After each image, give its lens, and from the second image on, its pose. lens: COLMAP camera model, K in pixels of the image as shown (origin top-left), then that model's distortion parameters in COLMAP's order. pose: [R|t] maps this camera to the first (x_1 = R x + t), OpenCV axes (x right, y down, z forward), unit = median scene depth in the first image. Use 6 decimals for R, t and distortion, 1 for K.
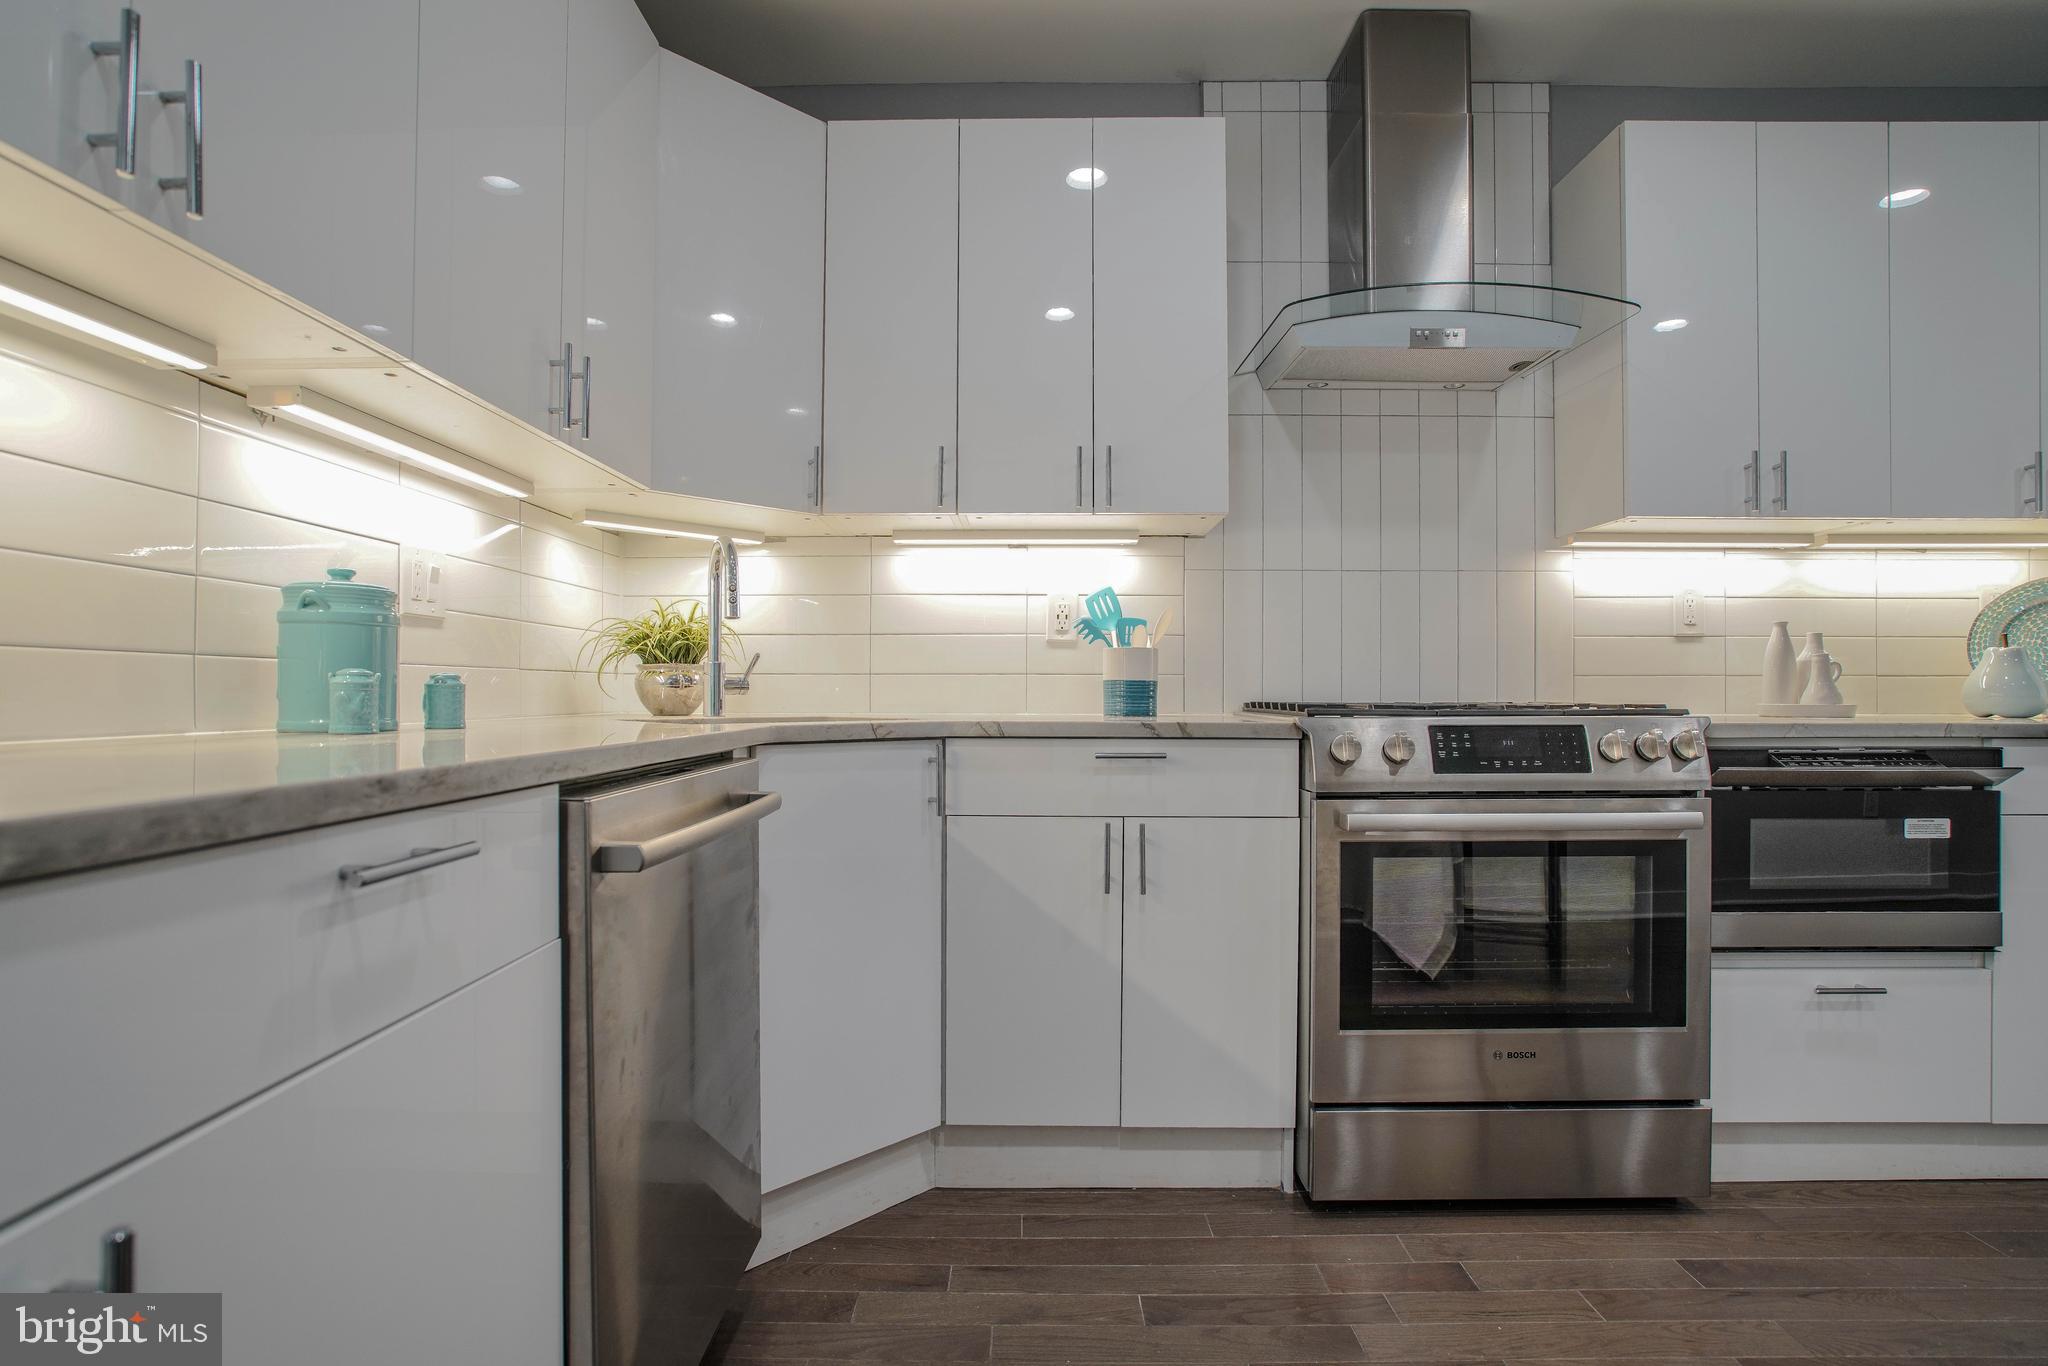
lens RADIAL K [[967.0, 0, 1004.5], [0, 967.0, 687.9], [0, 0, 1]] dist [-0.056225, 0.018967]
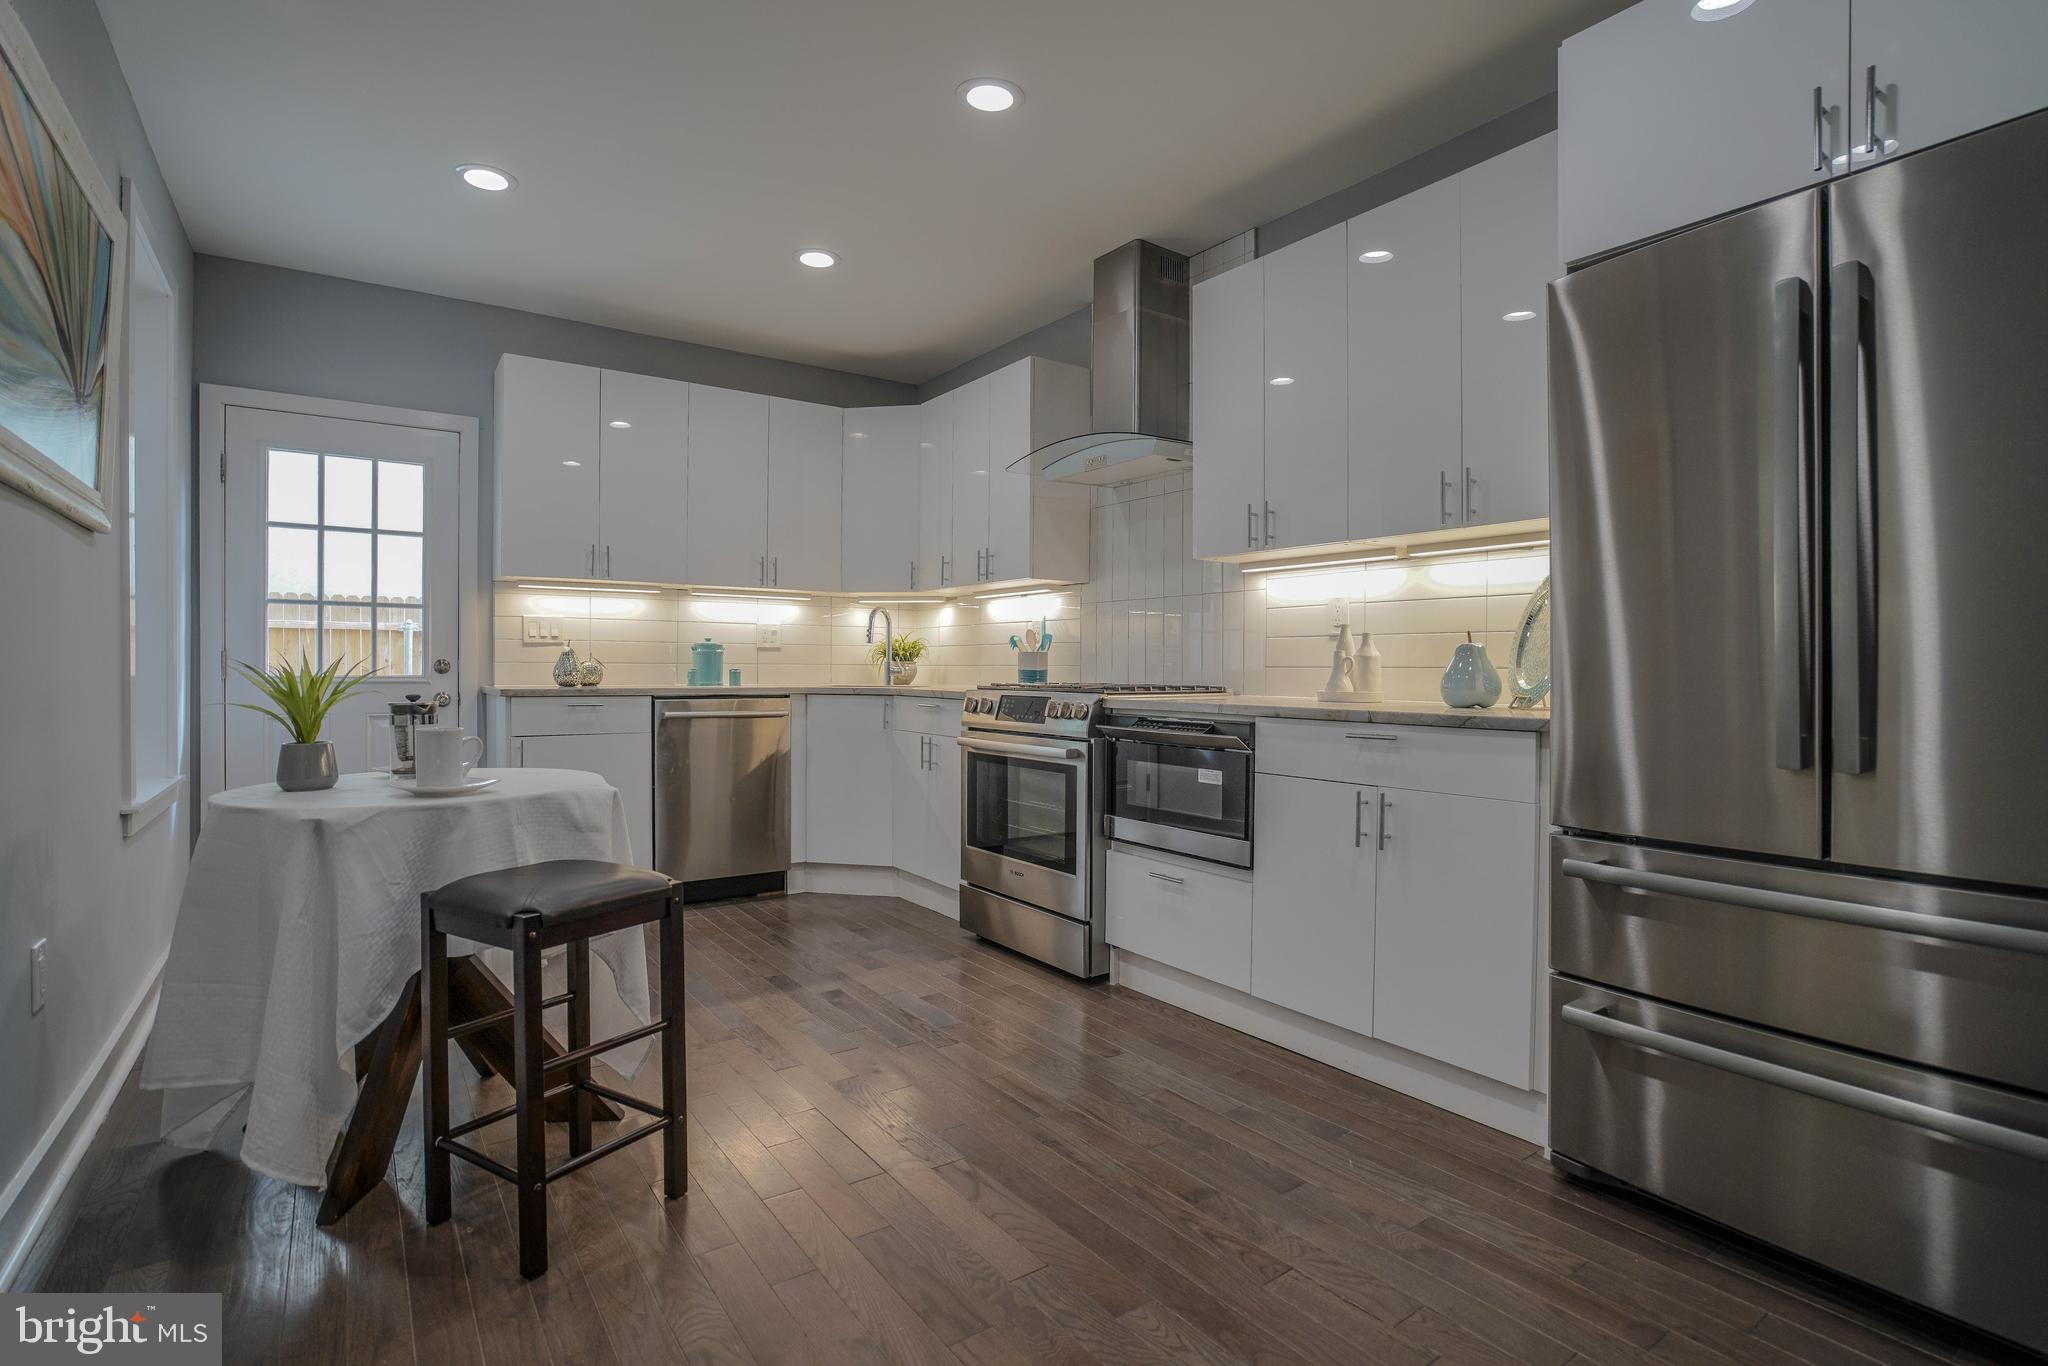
lens RADIAL K [[967.0, 0, 1042.4], [0, 967.0, 679.5], [0, 0, 1]] dist [-0.056225, 0.018967]
pose [[0.603154, 0.013056, -0.797518, 2.018441], [-0.001193, 0.999880, 0.015466, -0.021750], [0.797624, -0.008378, 0.603097, -0.103147]]
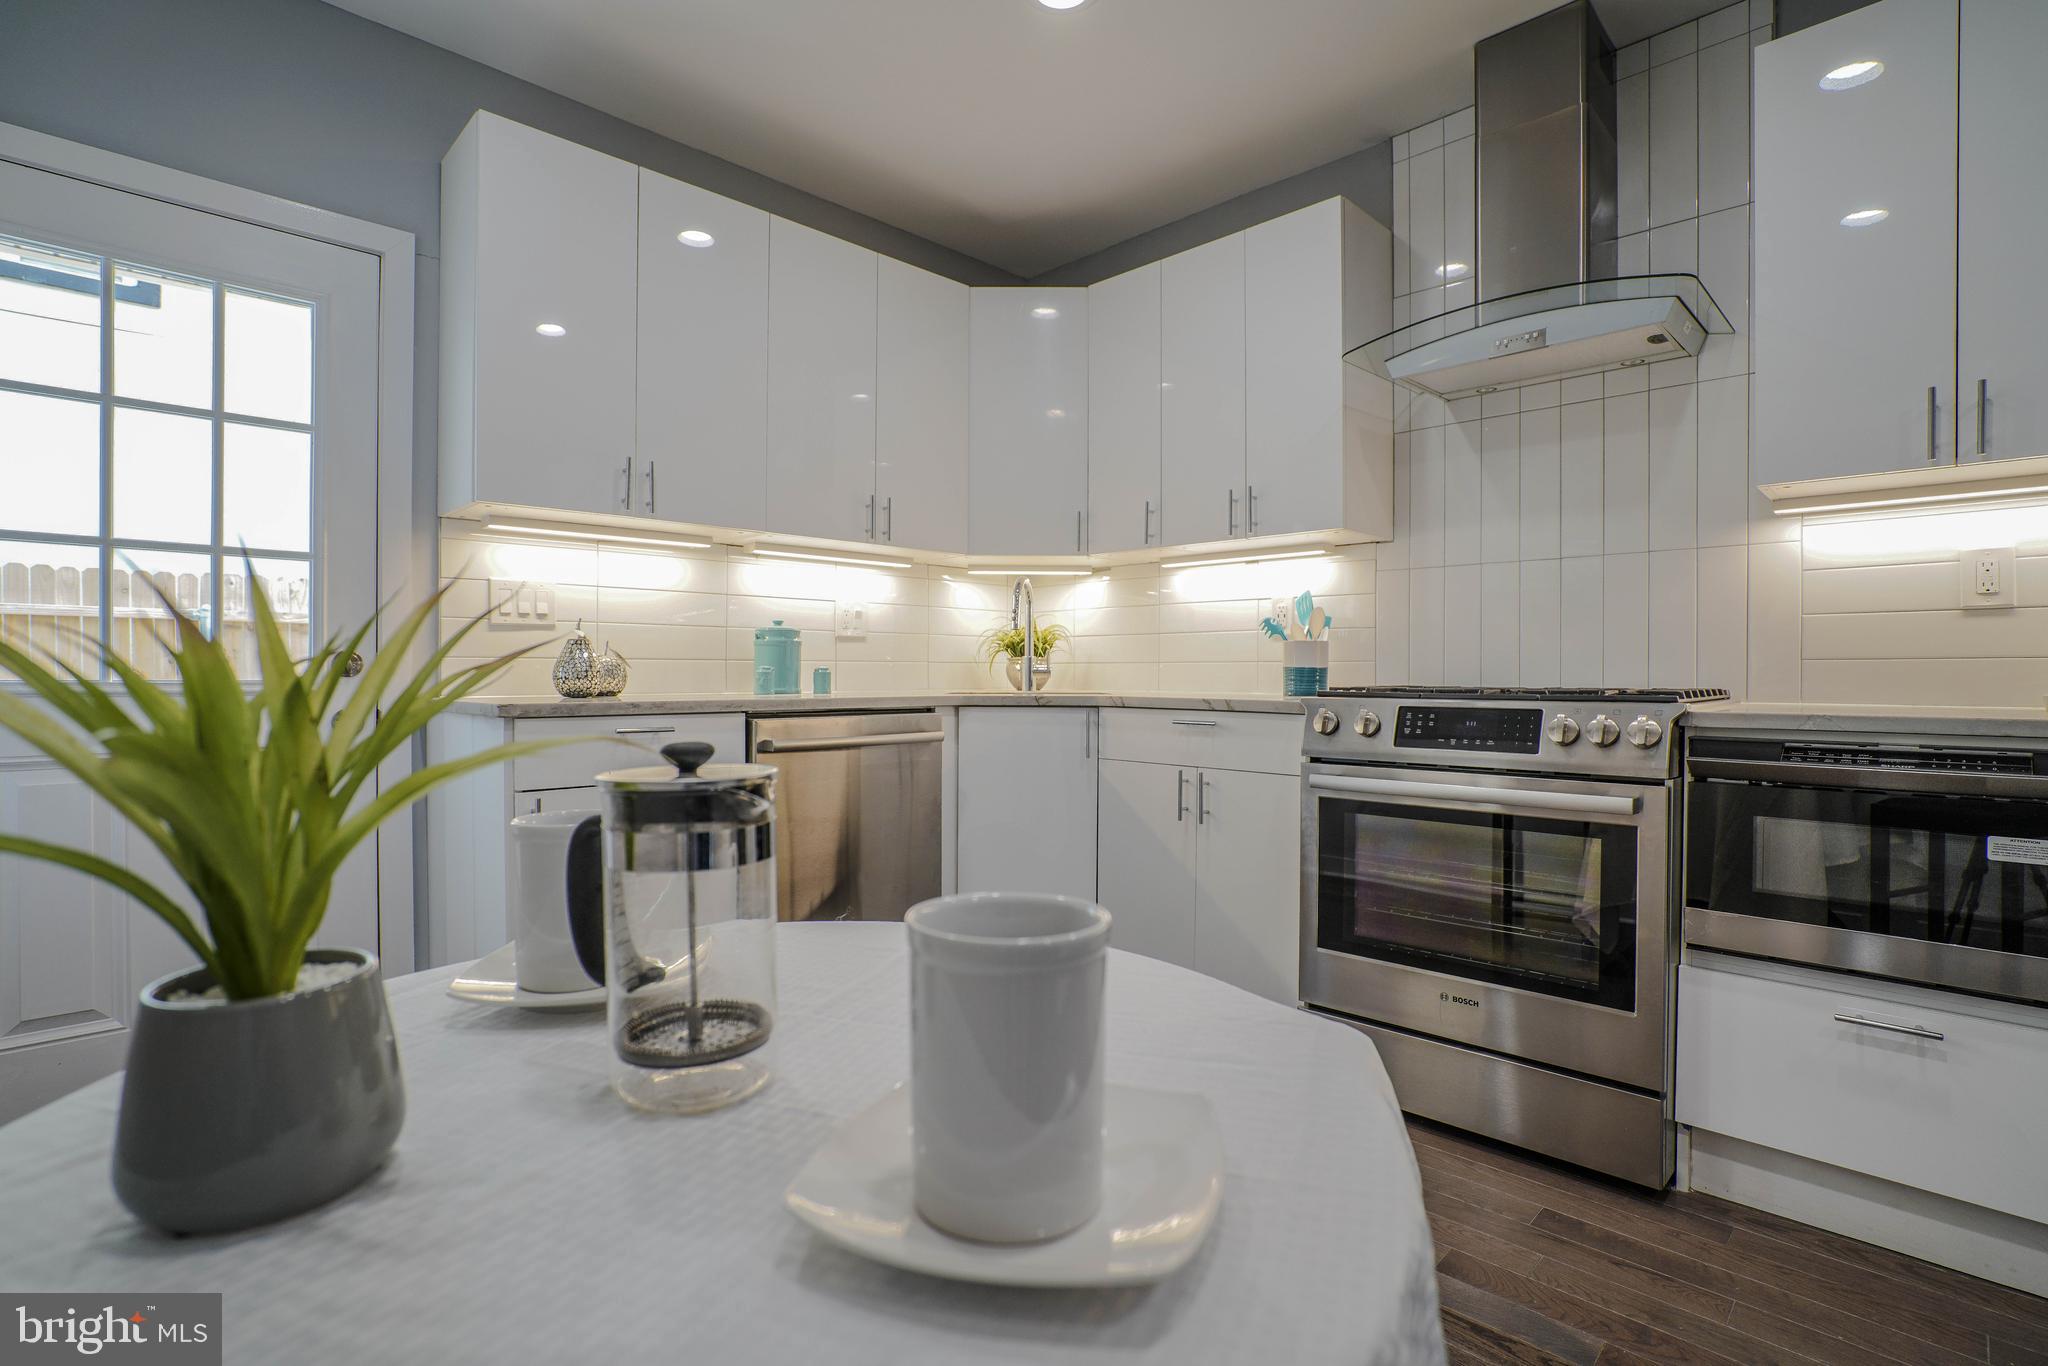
lens RADIAL K [[967.0, 0, 1033.6], [0, 967.0, 677.0], [0, 0, 1]] dist [-0.056225, 0.018967]
pose [[0.725453, 0.003983, -0.688260, 0.919535], [0.002413, 0.999962, 0.008330, -0.007380], [0.688268, -0.007704, 0.725416, -0.164641]]
